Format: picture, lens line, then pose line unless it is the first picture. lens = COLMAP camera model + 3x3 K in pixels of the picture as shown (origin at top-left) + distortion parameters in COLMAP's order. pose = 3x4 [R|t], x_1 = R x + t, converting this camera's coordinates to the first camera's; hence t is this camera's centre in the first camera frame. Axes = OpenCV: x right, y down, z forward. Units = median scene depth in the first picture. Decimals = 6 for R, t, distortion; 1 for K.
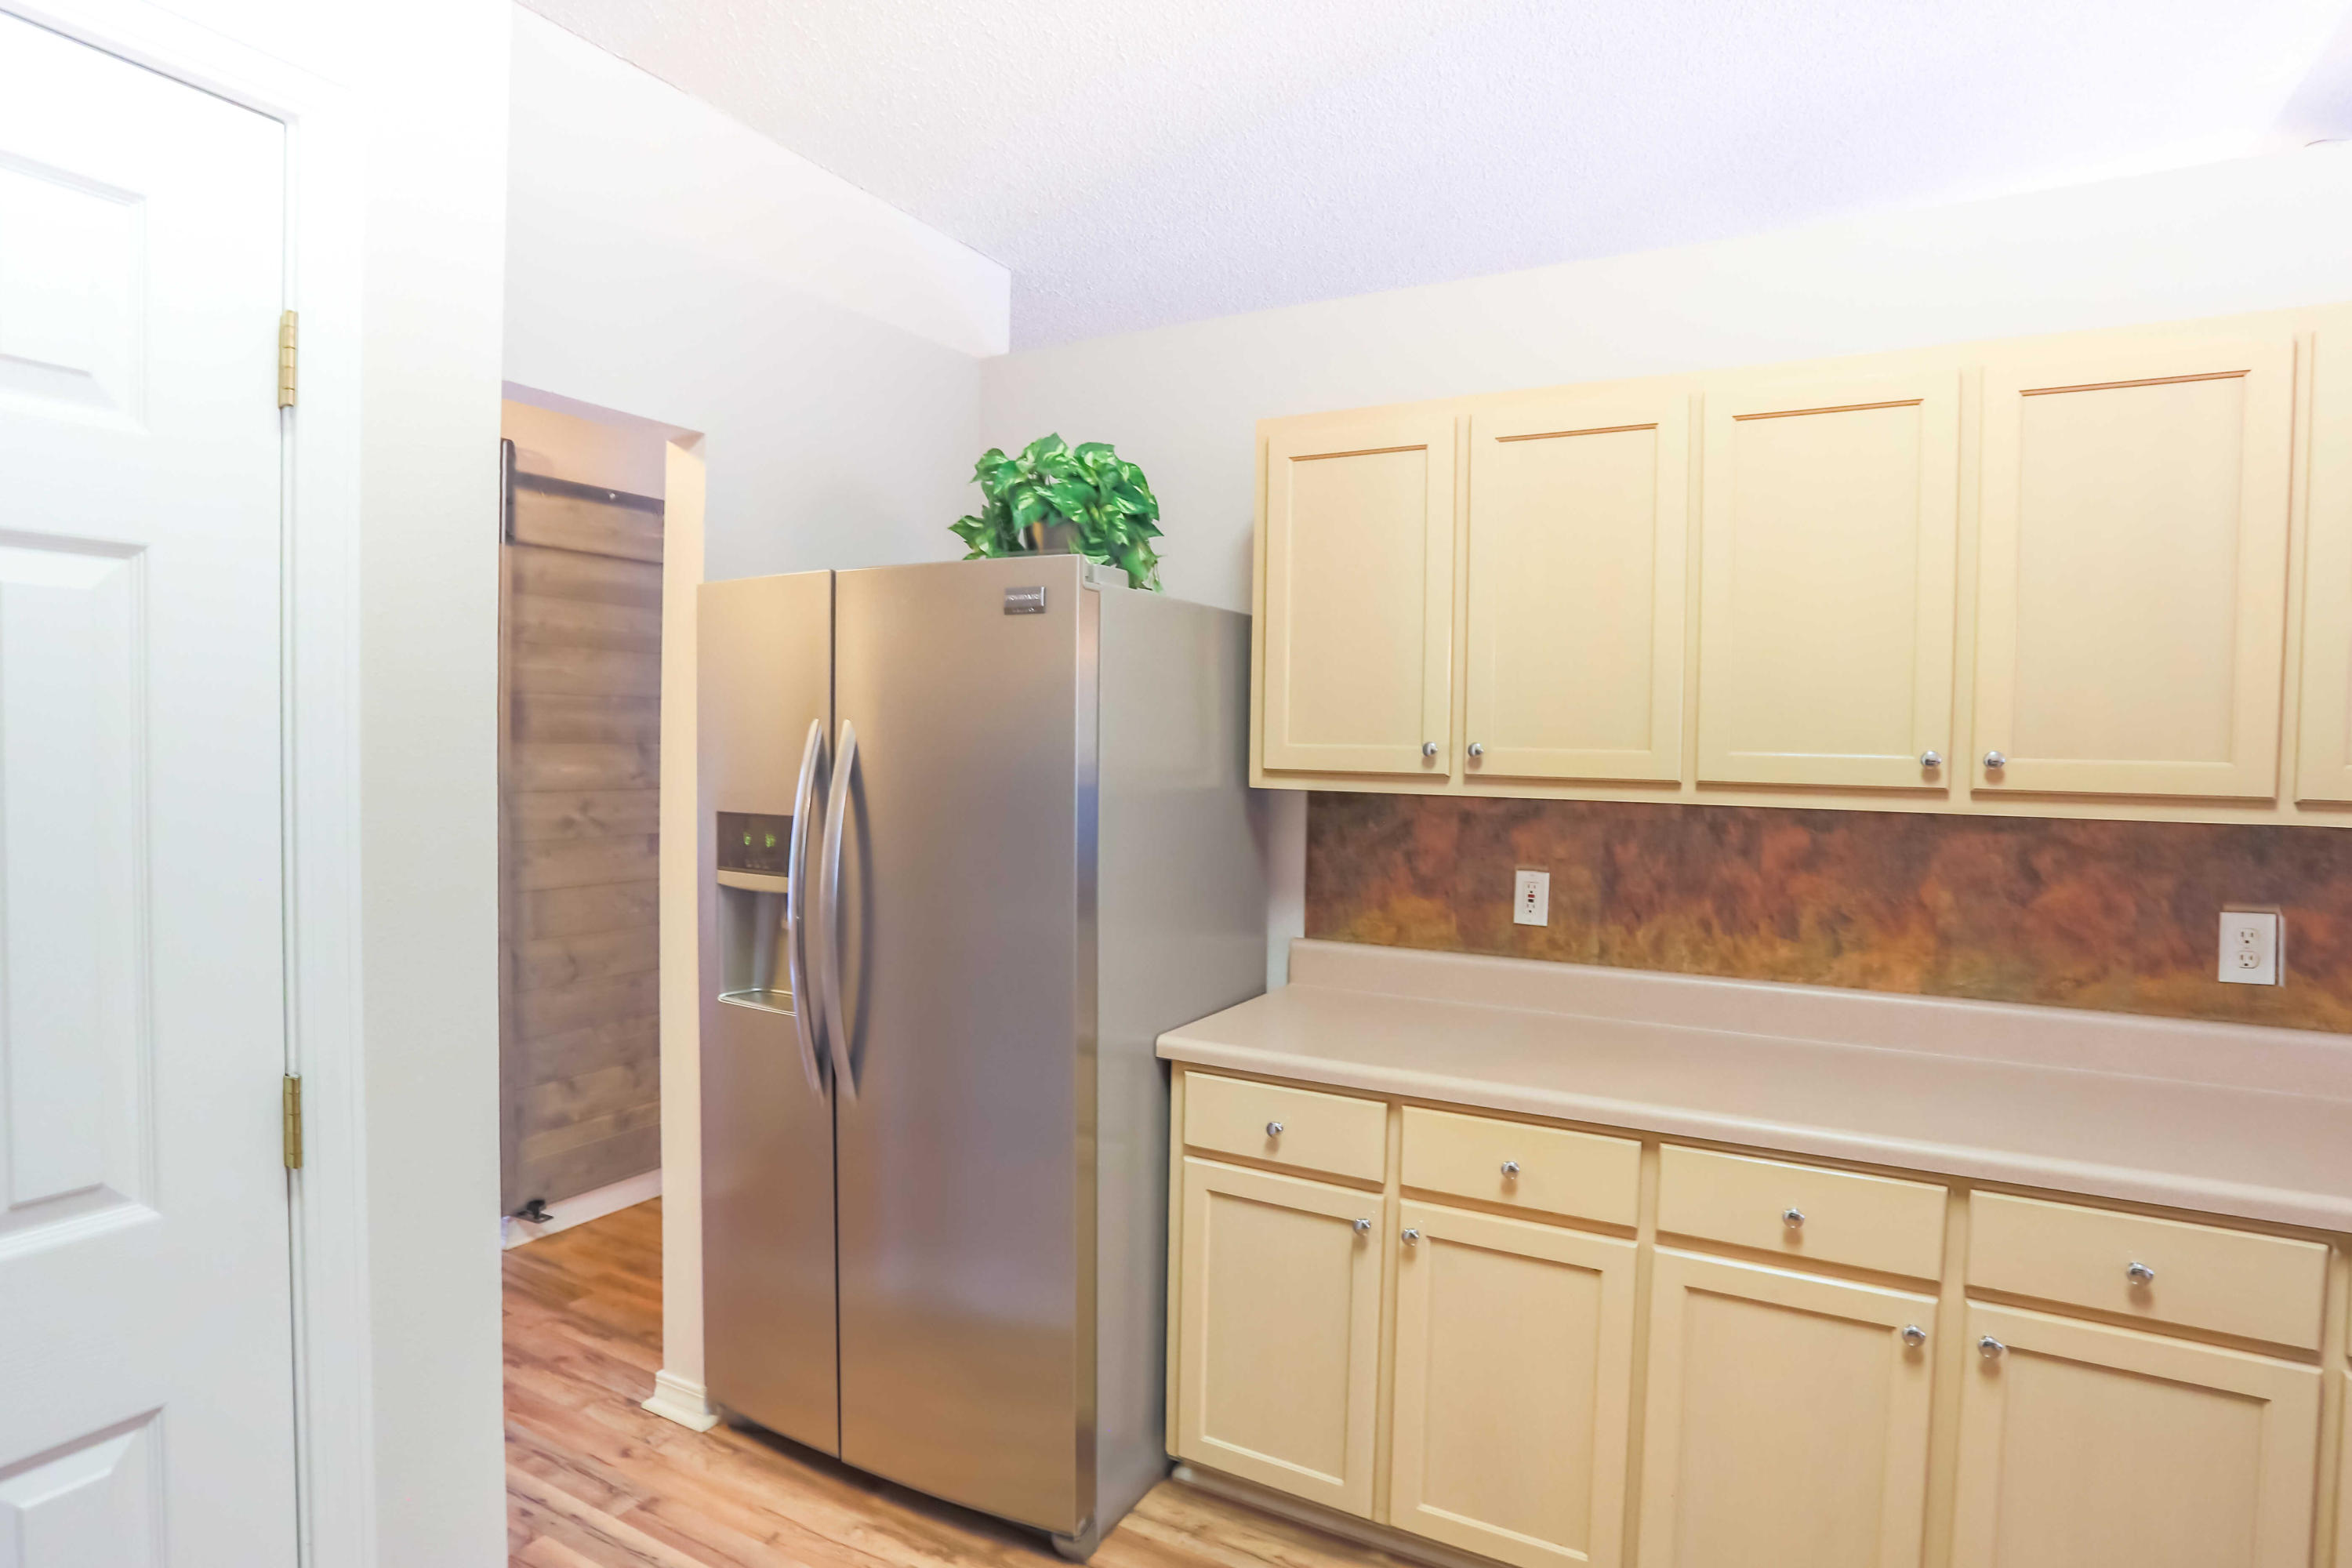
lens RADIAL K [[1231.9, 0, 1140.6], [0, 1231.9, 770.1], [0, 0, 1]] dist [-0.002104, -0.001080]
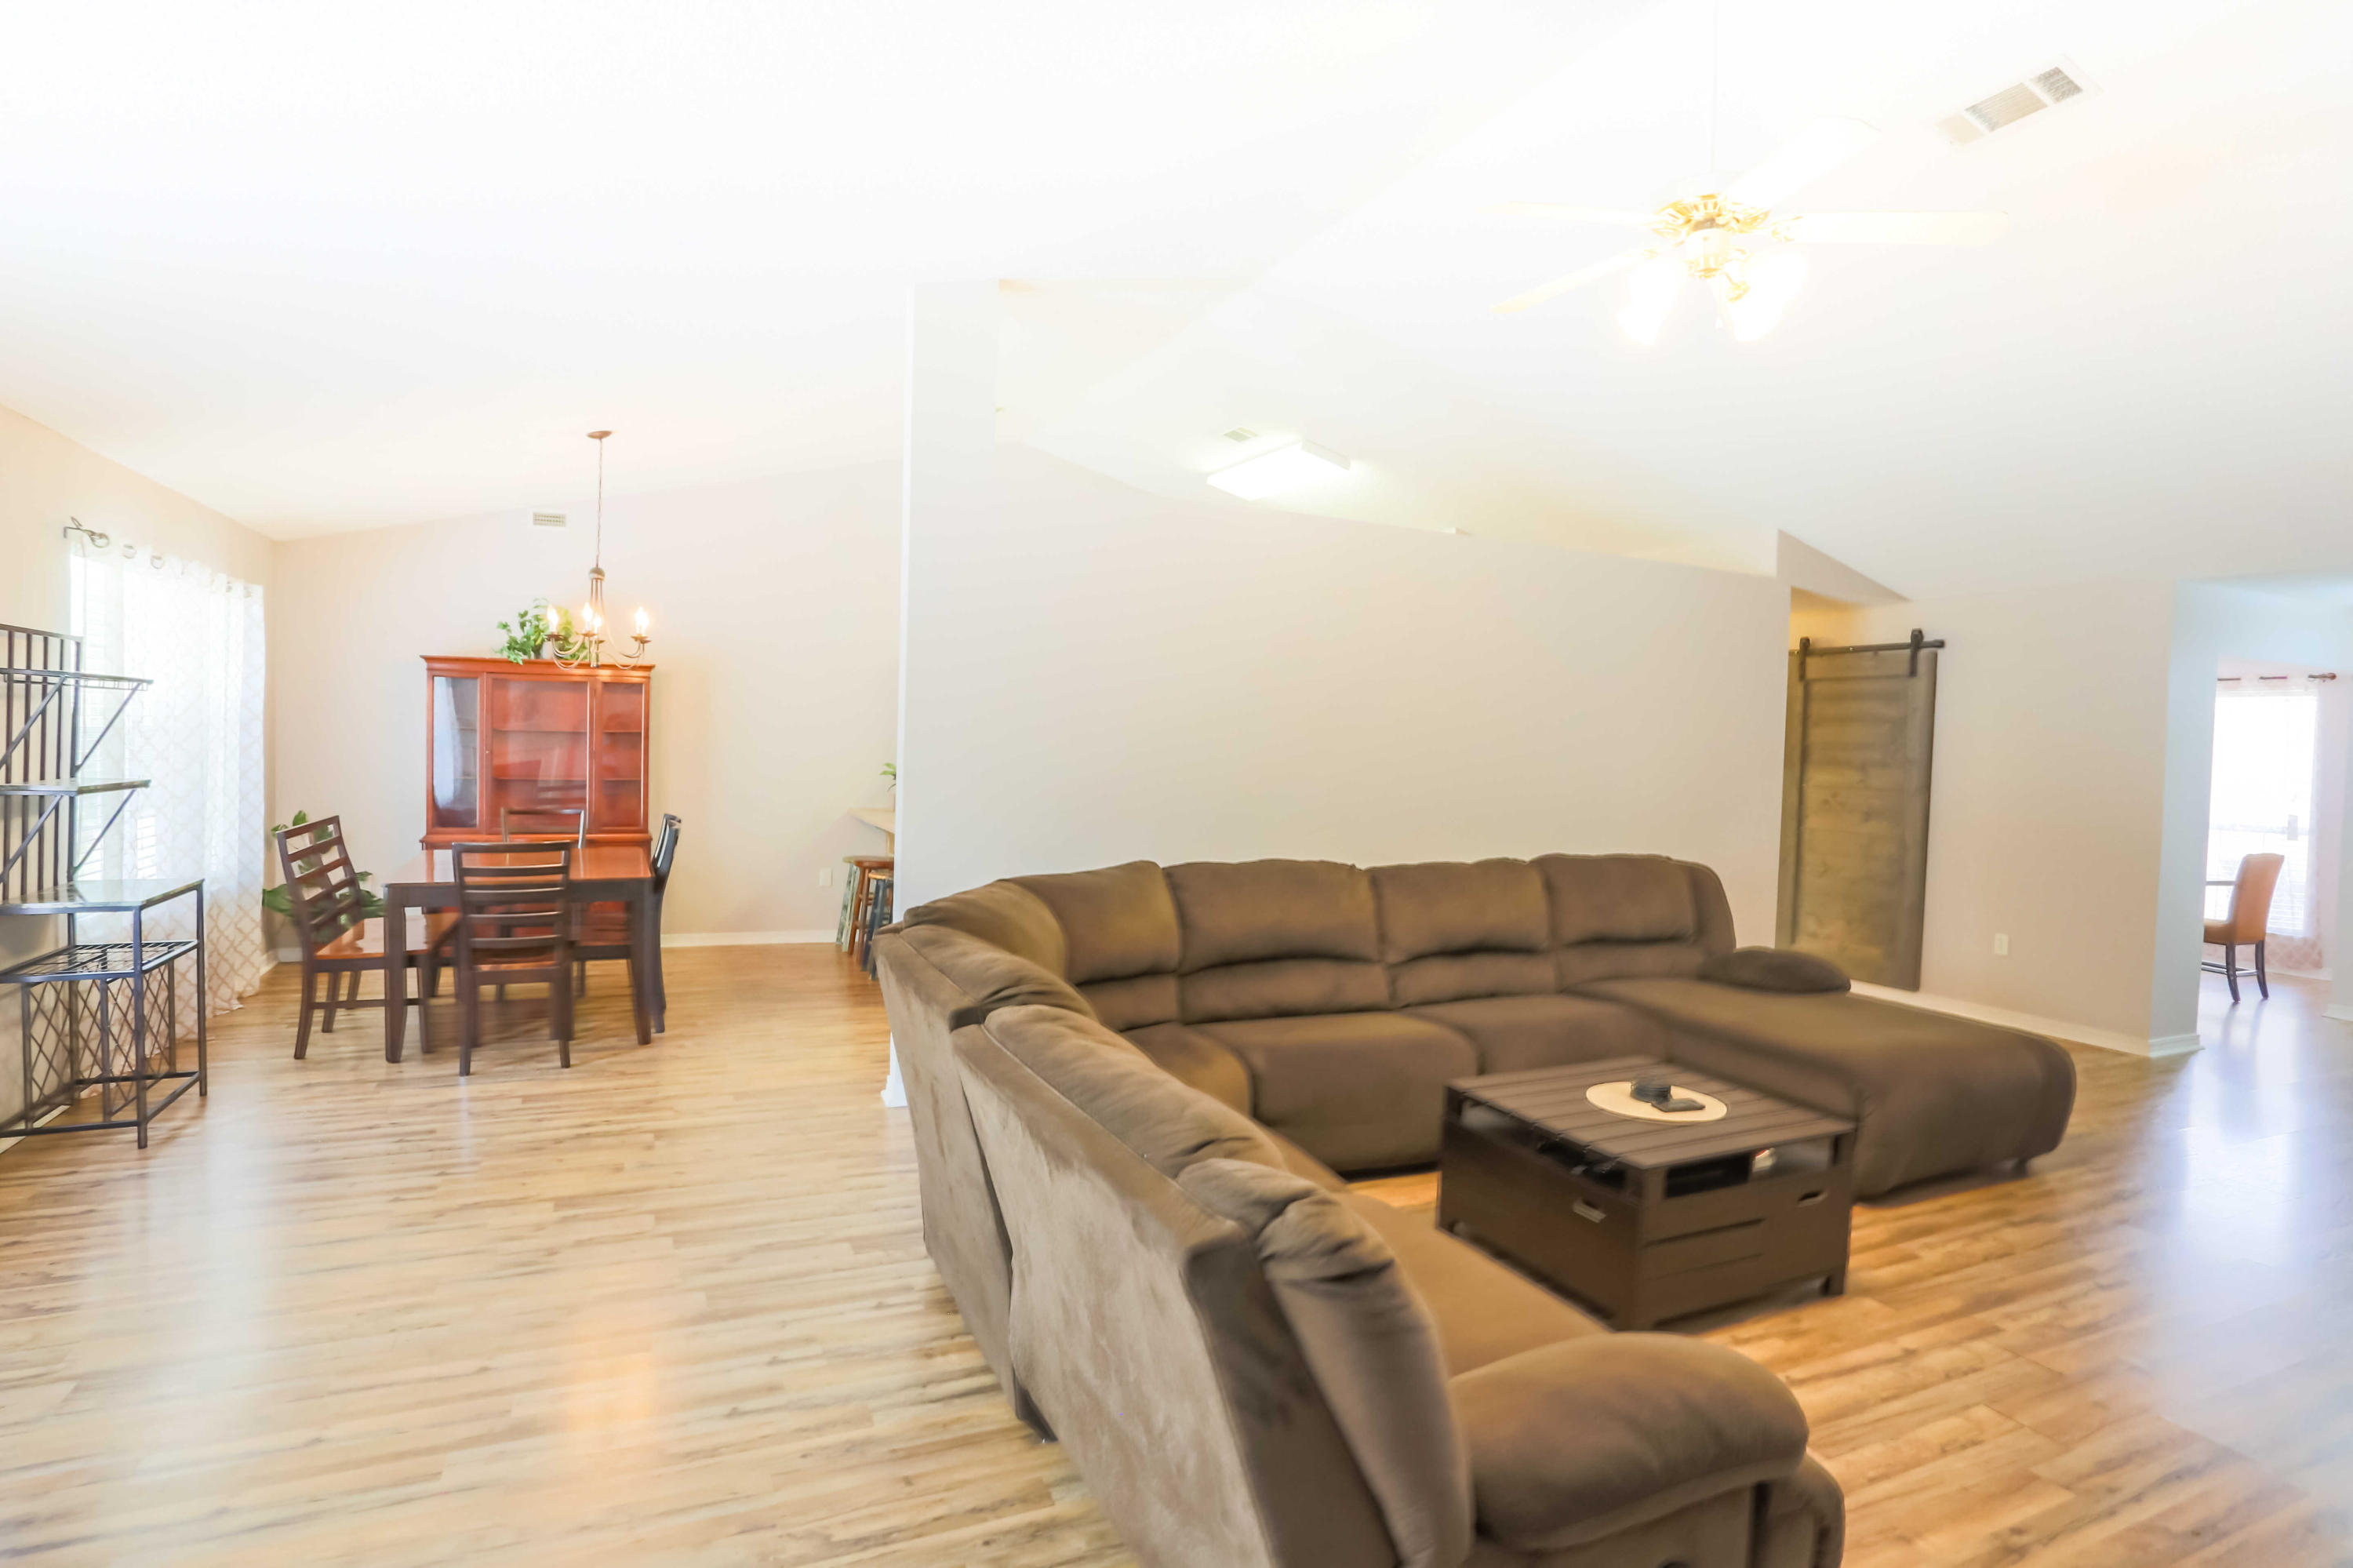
lens RADIAL K [[1128.8, 0, 1159.9], [0, 1128.8, 777.8], [0, 0, 1]] dist [-0.014558, -0.000027]
pose [[-0.636718, -0.011316, -0.771013, 2.808975], [-0.058006, 0.997762, 0.033259, 0.003798], [0.768912, 0.065900, -0.635950, 2.066811]]
